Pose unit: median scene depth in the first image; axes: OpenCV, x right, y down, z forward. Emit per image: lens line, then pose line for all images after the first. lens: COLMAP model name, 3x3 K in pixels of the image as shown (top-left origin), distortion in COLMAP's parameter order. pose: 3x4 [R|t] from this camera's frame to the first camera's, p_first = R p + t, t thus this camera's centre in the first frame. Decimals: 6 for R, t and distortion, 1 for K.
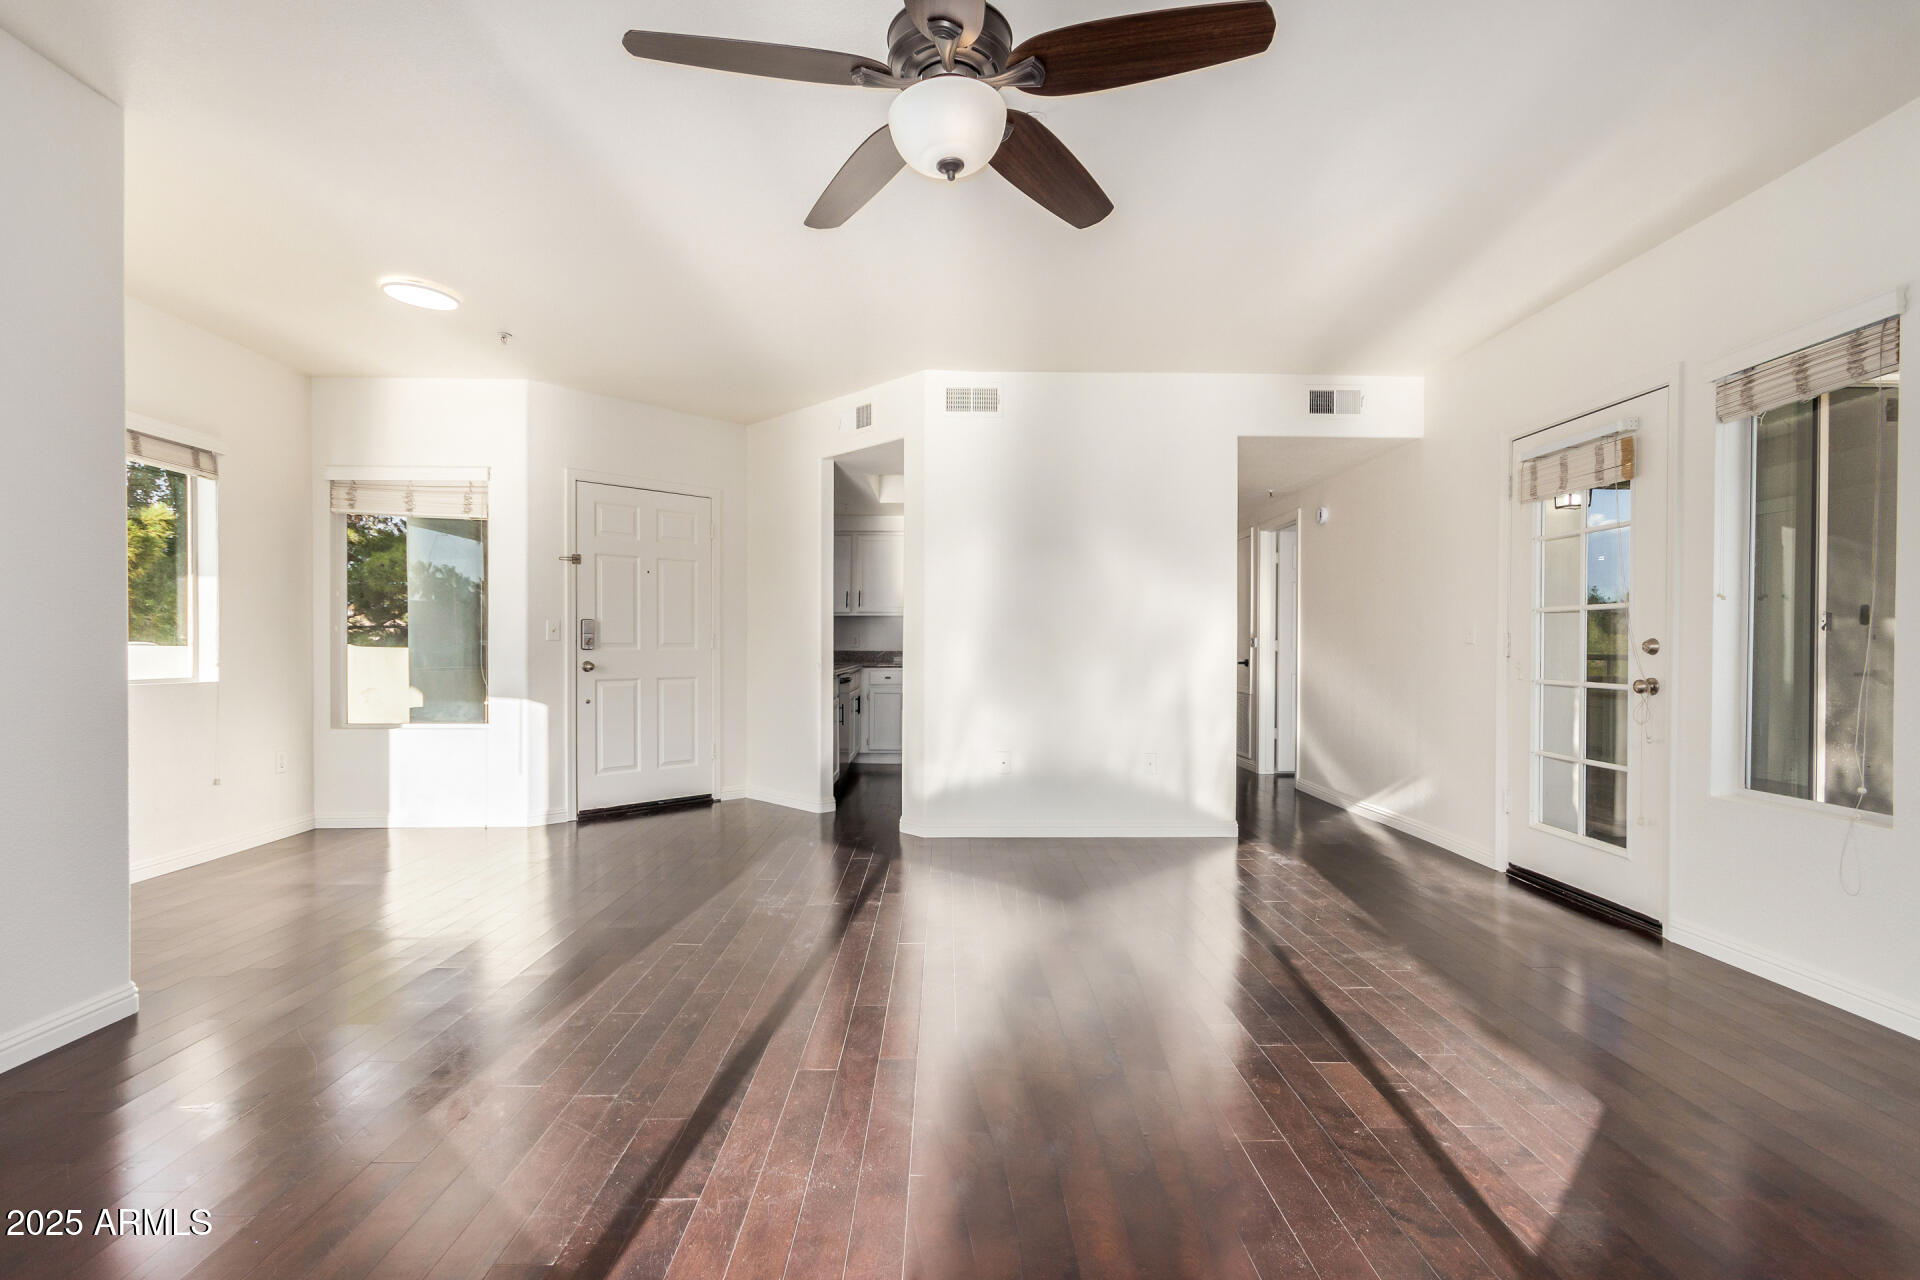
lens RADIAL K [[887.9, 0, 955.4], [0, 887.9, 646.1], [0, 0, 1]] dist [0.005003, 0.001467]
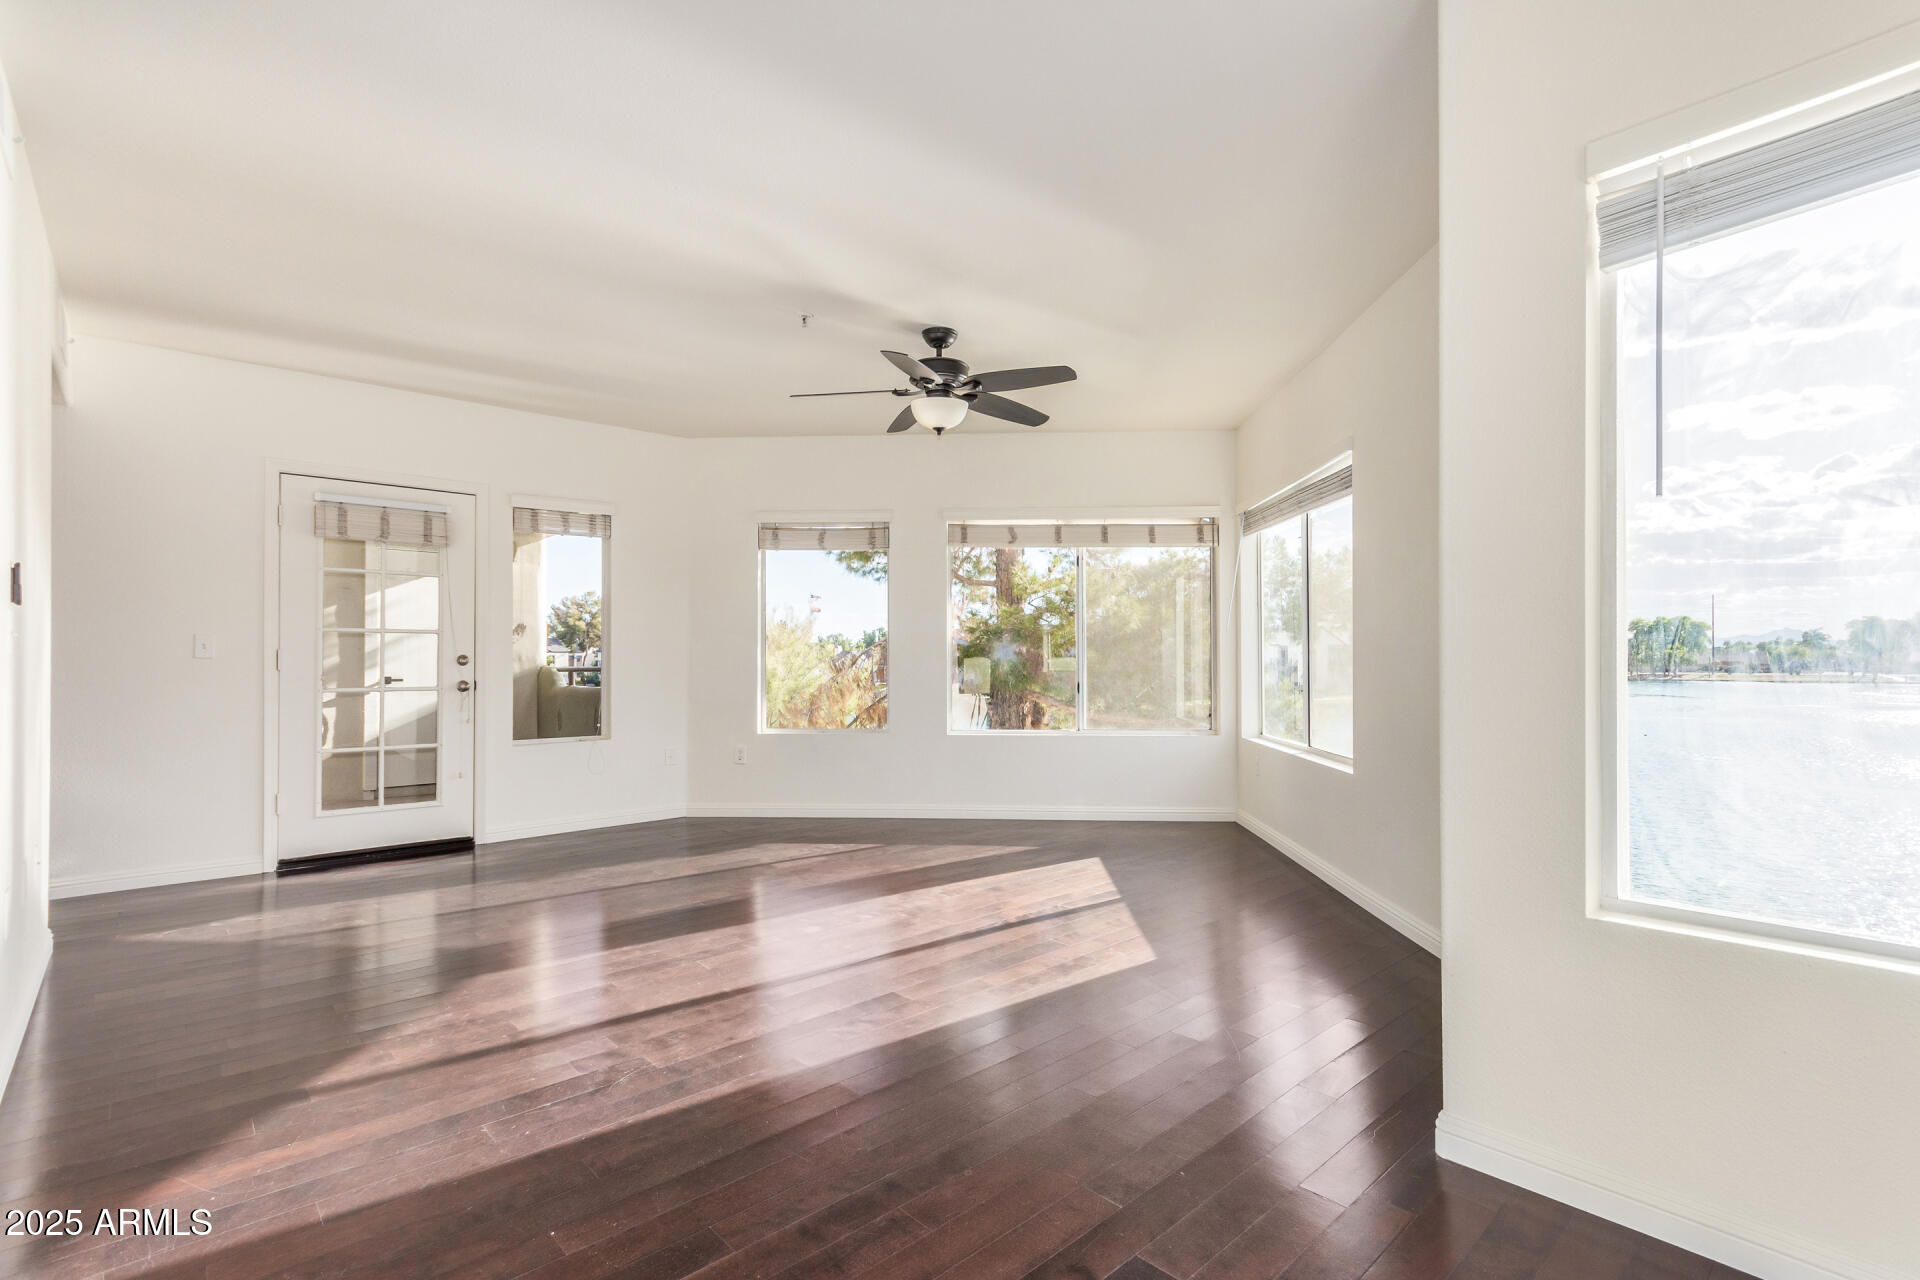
lens RADIAL K [[887.9, 0, 955.7], [0, 887.9, 651.9], [0, 0, 1]] dist [0.005003, 0.001467]
pose [[-0.660440, 0.006421, 0.750851, -0.923303], [0.002228, 0.999976, -0.006592, -0.001580], [-0.750876, -0.002681, -0.660438, 1.371314]]
